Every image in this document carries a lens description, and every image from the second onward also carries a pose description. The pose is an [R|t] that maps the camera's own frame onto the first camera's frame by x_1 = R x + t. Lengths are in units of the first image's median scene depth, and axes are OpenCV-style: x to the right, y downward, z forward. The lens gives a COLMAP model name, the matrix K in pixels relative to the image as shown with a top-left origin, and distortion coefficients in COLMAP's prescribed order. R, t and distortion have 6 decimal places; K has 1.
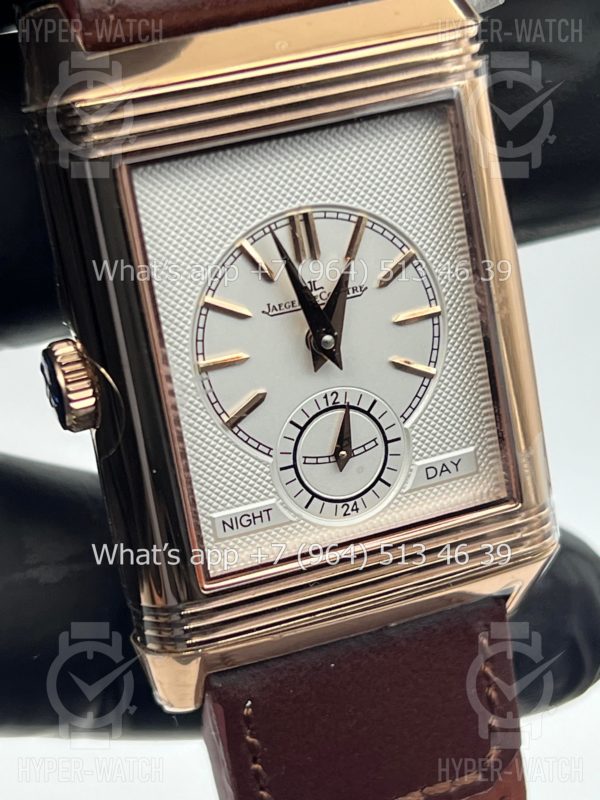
lens RADIAL K [[1814.0, 0, 297.8], [0, 1814.0, 425.0], [0, 0, 1]] dist [0.104296, -0.317847]
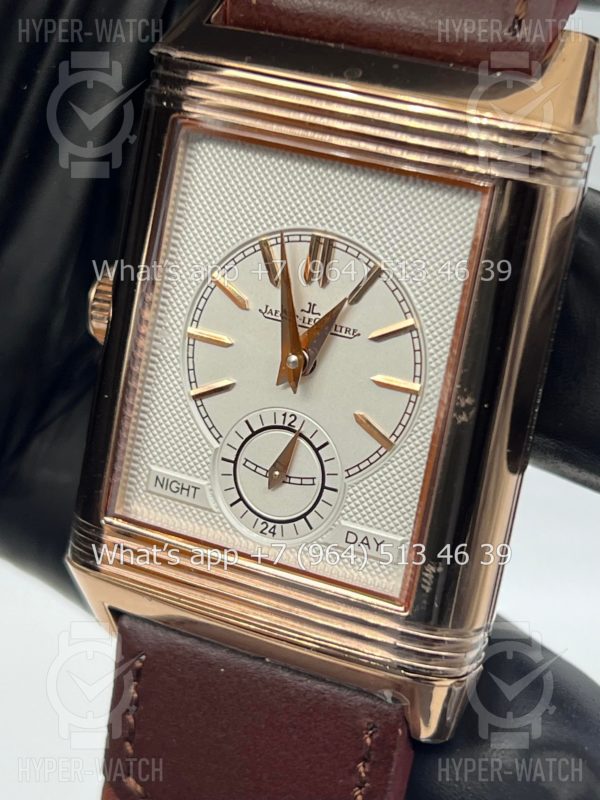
lens RADIAL K [[1835.0, 0, 300.0], [0, 1835.0, 400.0], [0, 0, 1]] dist [0.183267, -0.604712]
pose [[0.690783, 0.415343, -0.591869, 0.623819], [-0.452737, 0.886693, 0.093836, -0.122929], [0.563780, 0.203141, 0.800554, 0.181899]]
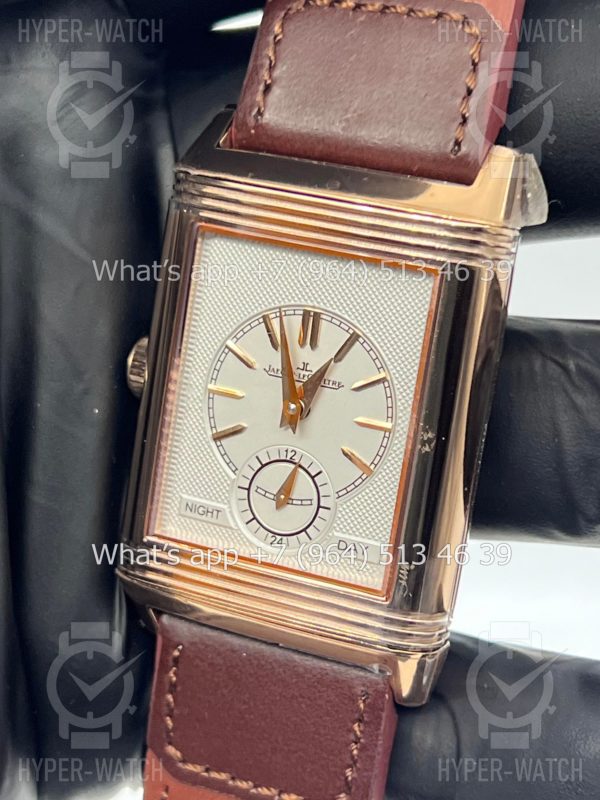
lens RADIAL K [[1793.8, 0, 300.0], [0, 1793.8, 400.0], [0, 0, 1]] dist [0.106201, 0.858190]
pose [[0.710565, 0.381550, -0.591200, 0.761069], [-0.422334, 0.903301, 0.075370, -0.148083], [0.562789, 0.196128, 0.802996, -0.025847]]
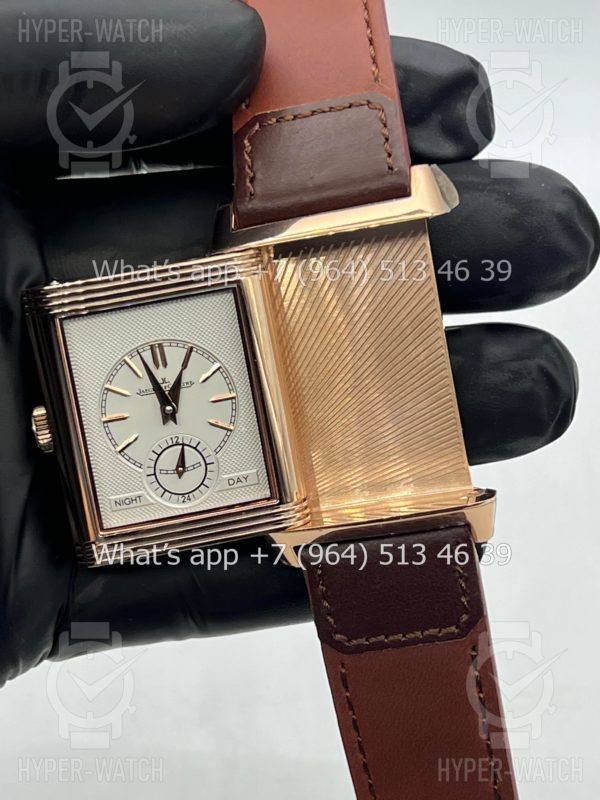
lens RADIAL K [[1835.0, 0, 300.0], [0, 1835.0, 400.0], [0, 0, 1]] dist [0.183267, -0.604712]
pose [[0.966862, 0.031928, -0.253295, 0.634342], [-0.046909, 0.997475, -0.053325, 0.040547], [0.250953, 0.063440, 0.965918, -0.837351]]
